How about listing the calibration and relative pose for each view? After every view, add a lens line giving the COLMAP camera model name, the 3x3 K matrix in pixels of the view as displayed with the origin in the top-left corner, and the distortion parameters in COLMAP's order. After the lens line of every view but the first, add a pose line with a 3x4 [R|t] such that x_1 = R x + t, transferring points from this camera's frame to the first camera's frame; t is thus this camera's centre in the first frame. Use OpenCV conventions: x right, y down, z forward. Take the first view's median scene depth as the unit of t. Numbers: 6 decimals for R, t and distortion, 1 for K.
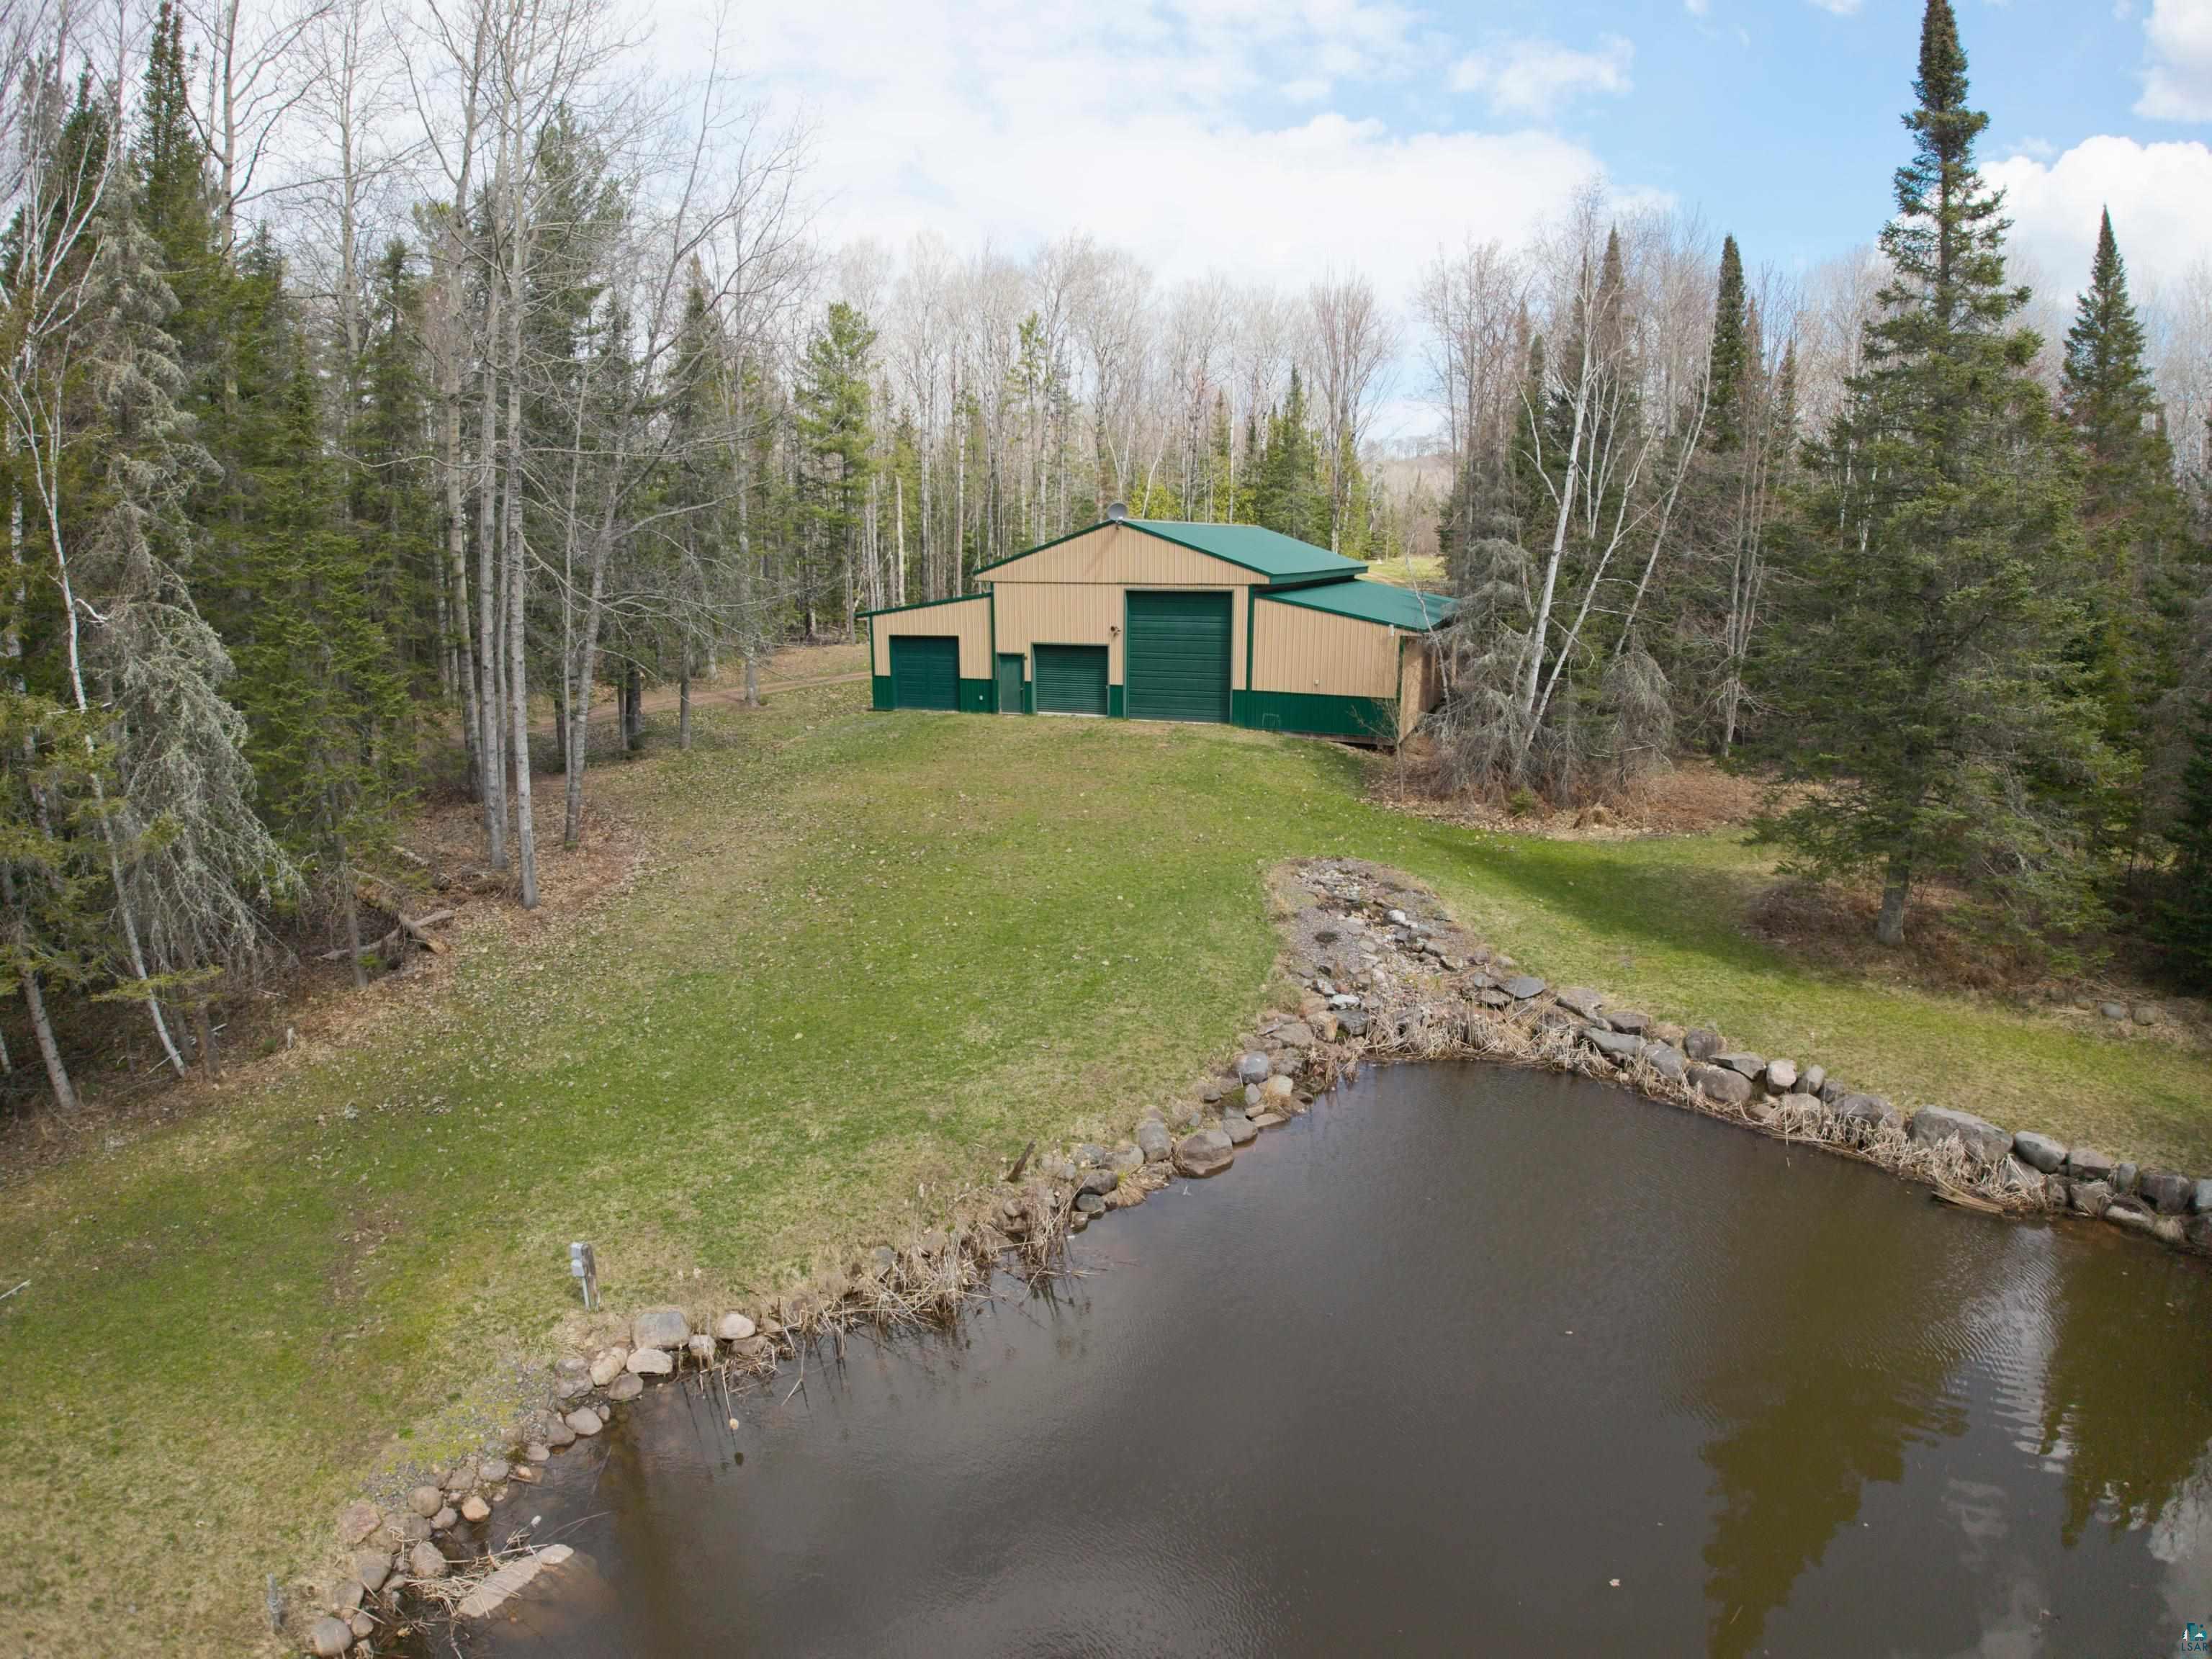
lens RADIAL K [[1320.5, 0, 1106.7], [0, 1320.5, 850.7], [0, 0, 1]] dist [-0.118776, -0.047265]
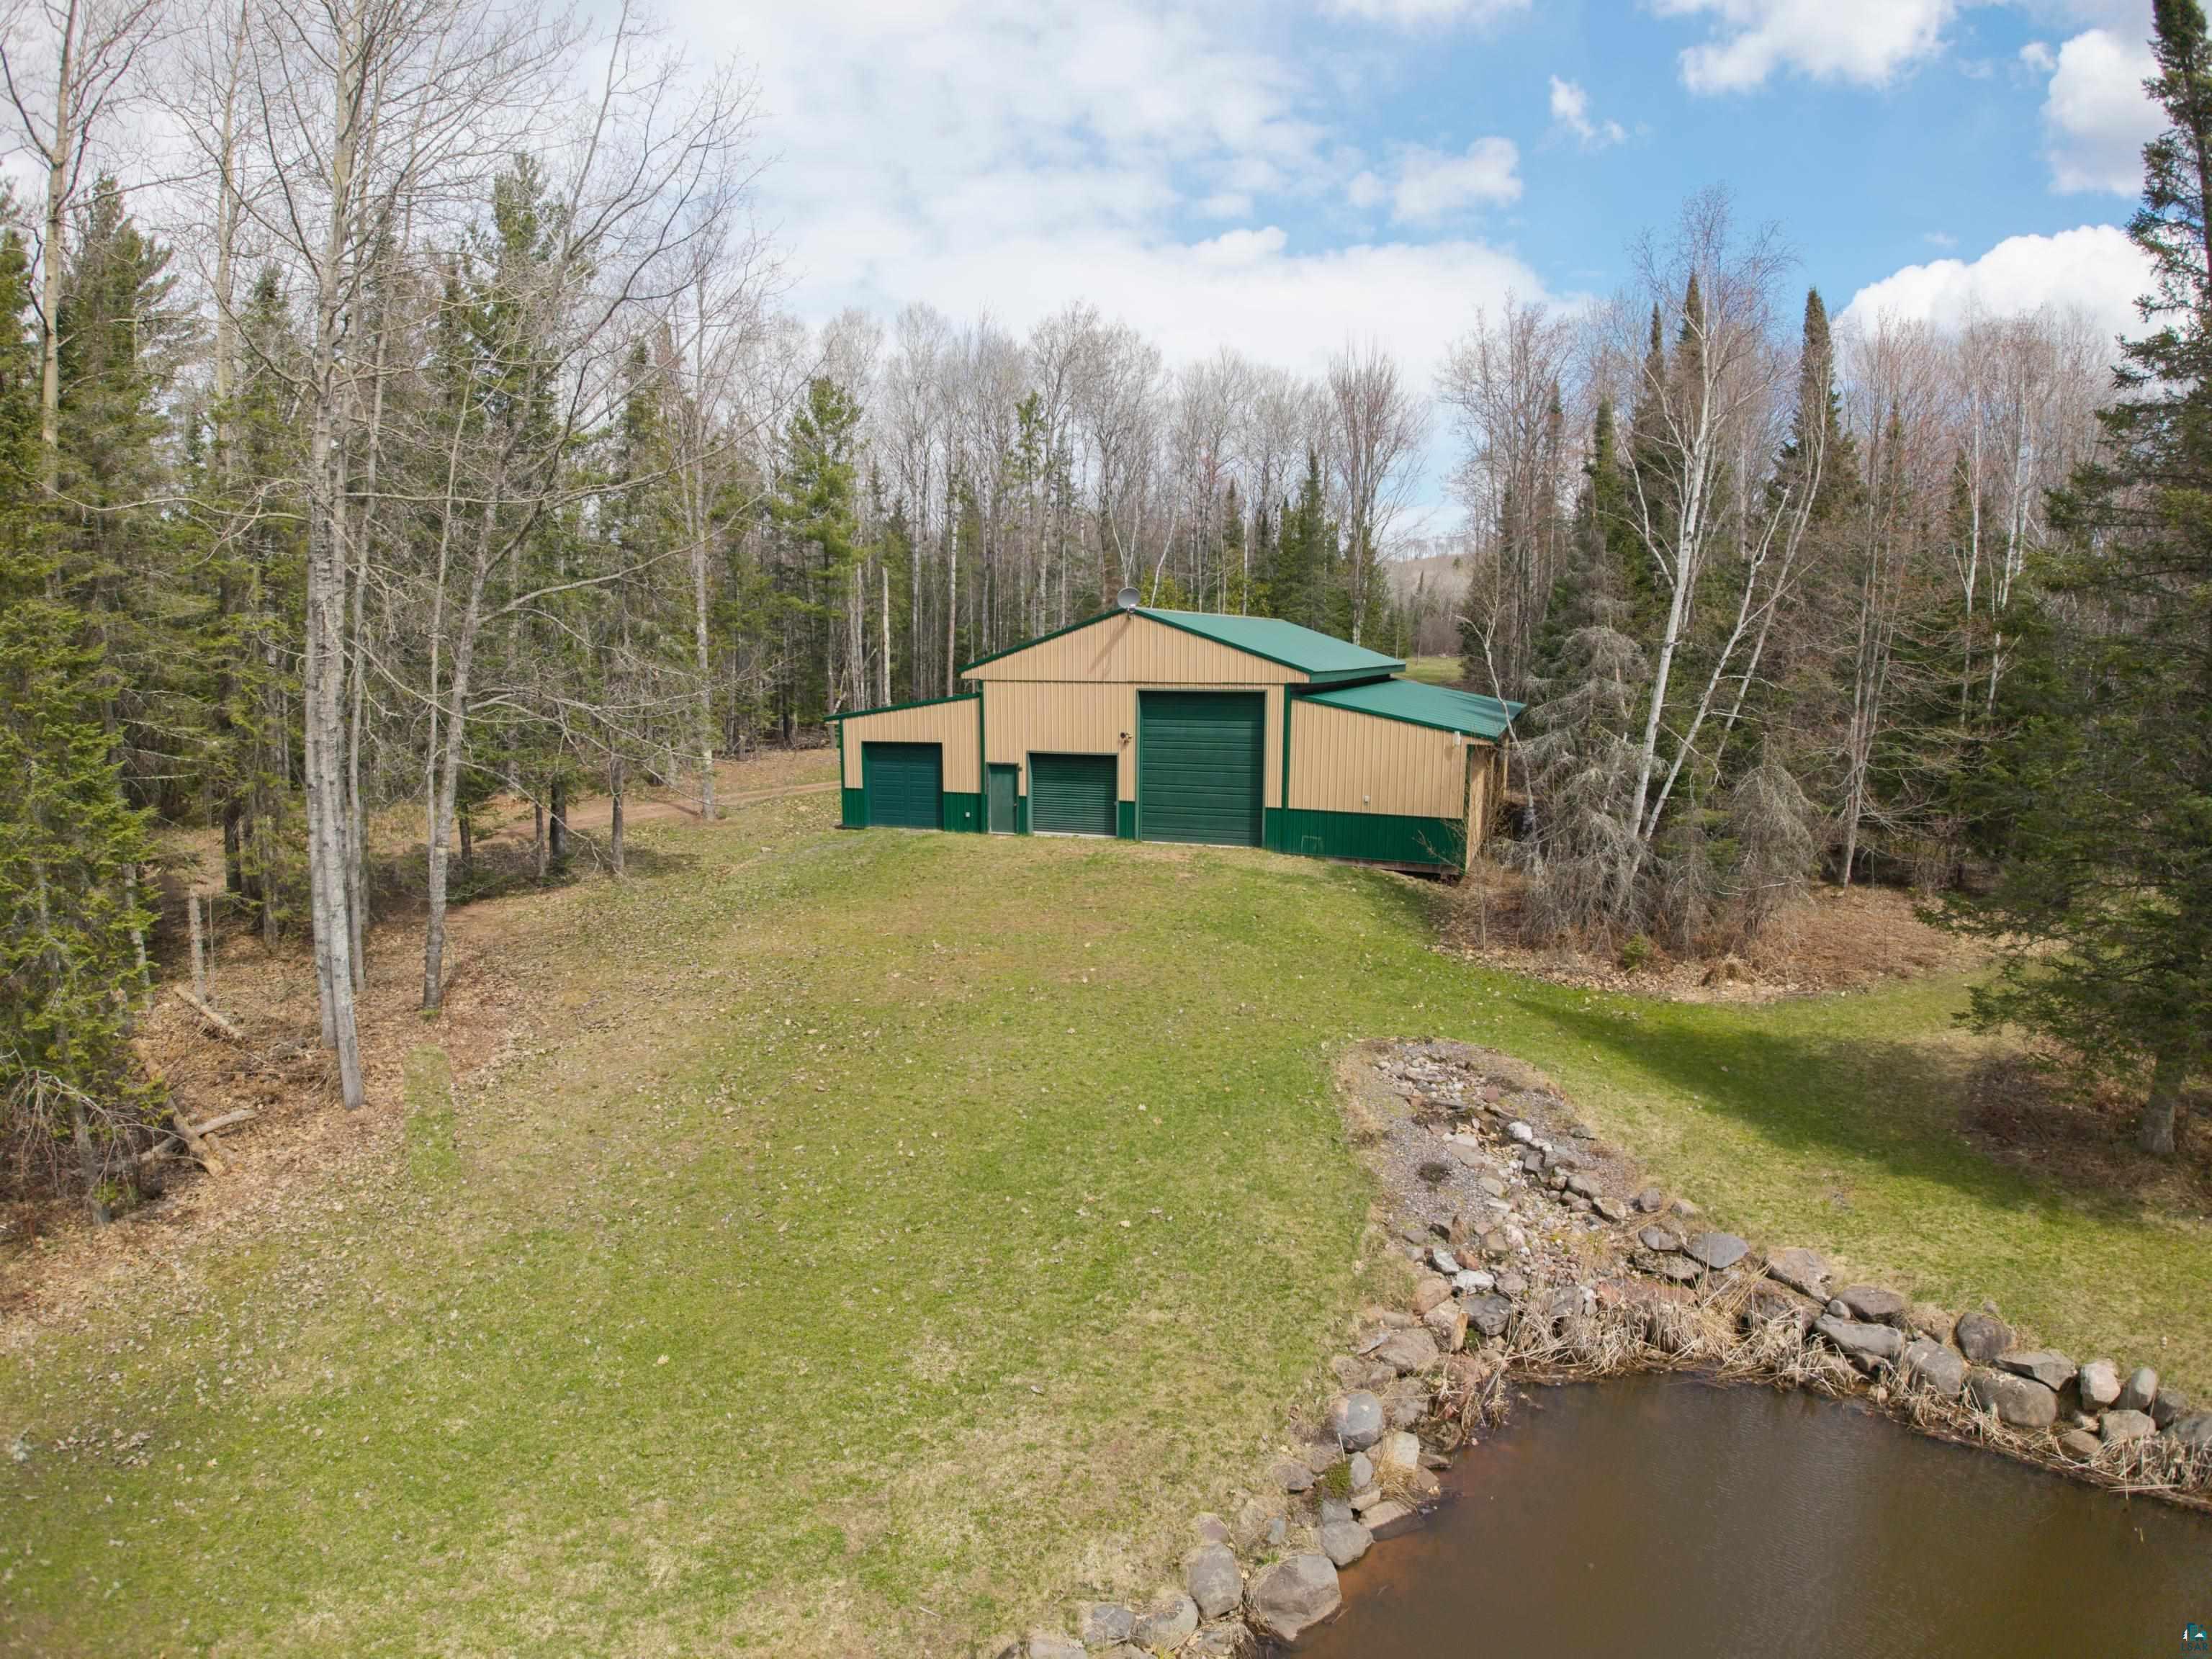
lens RADIAL K [[1287.8, 0, 1106.0], [0, 1287.8, 829.5], [0, 0, 1]] dist [-0.164413, 0.017491]
pose [[0.999998, 0.002002, 0.000848, -0.008607], [-0.001919, 0.996063, -0.088623, -0.044220], [-0.001022, 0.088621, 0.996065, 0.230286]]
